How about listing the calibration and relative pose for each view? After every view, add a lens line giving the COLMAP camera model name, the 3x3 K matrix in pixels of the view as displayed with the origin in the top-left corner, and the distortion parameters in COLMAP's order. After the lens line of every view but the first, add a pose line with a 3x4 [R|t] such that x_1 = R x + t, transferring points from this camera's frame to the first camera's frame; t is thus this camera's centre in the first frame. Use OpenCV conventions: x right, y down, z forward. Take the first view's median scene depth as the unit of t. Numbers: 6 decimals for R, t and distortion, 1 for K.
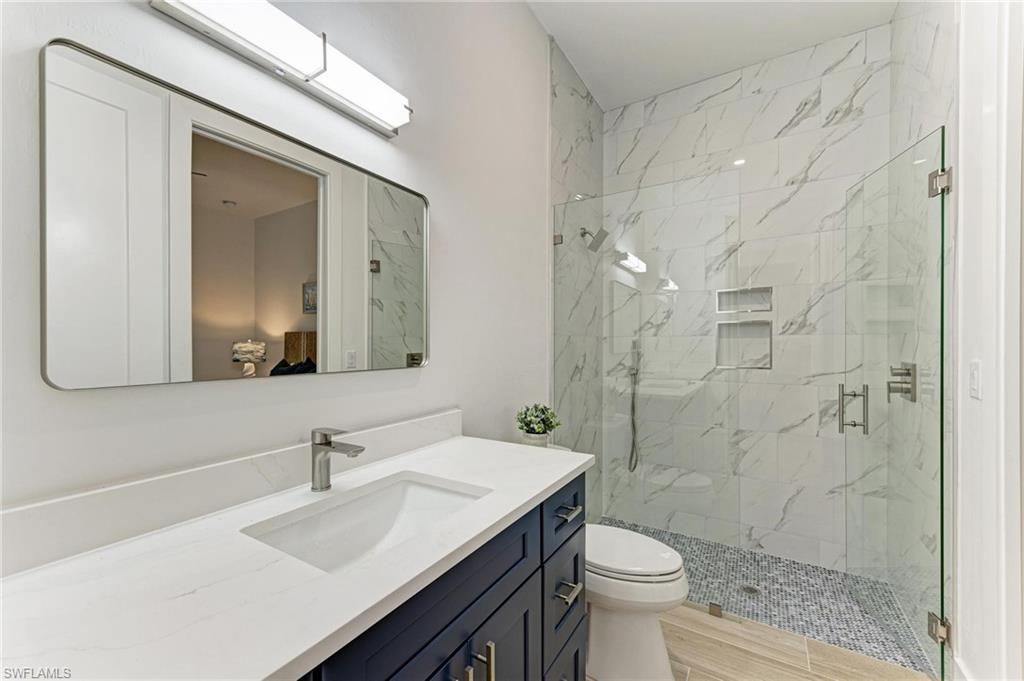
lens RADIAL K [[392.6, 0, 536.6], [0, 392.6, 345.4], [0, 0, 1]] dist [0.000653, 0.000032]
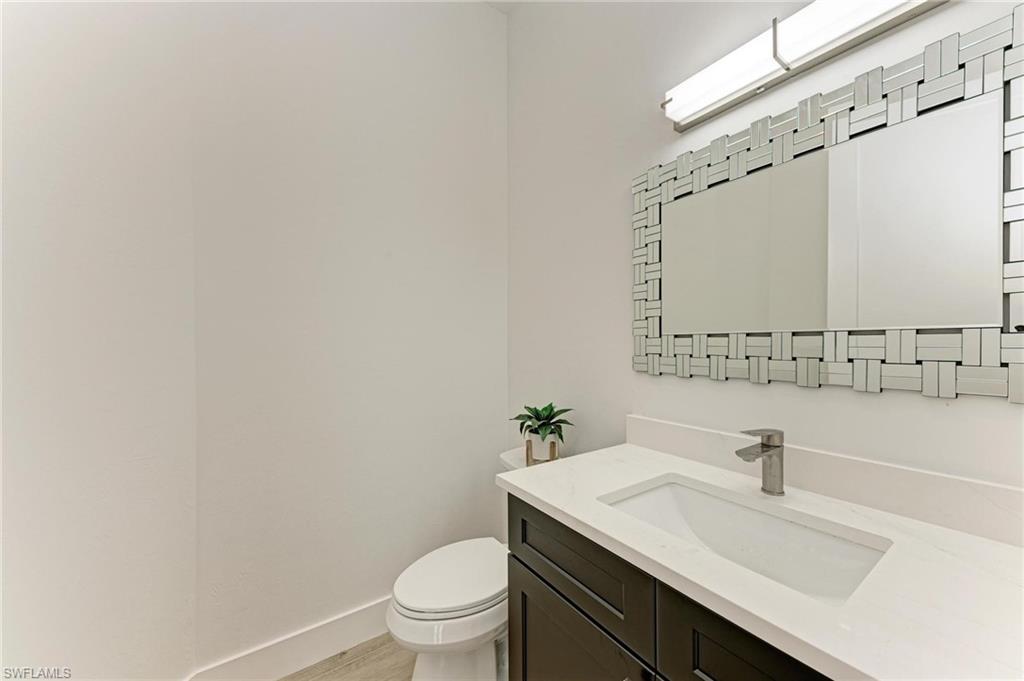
lens RADIAL K [[373.1, 0, 511.9], [0, 373.1, 342.3], [0, 0, 1]] dist [-0.019464, -0.000094]
pose [[-0.435327, 0.006110, -0.900252, 0.559189], [-0.000781, 0.999974, 0.007165, -0.009156], [0.900272, 0.003822, -0.435311, 0.836120]]
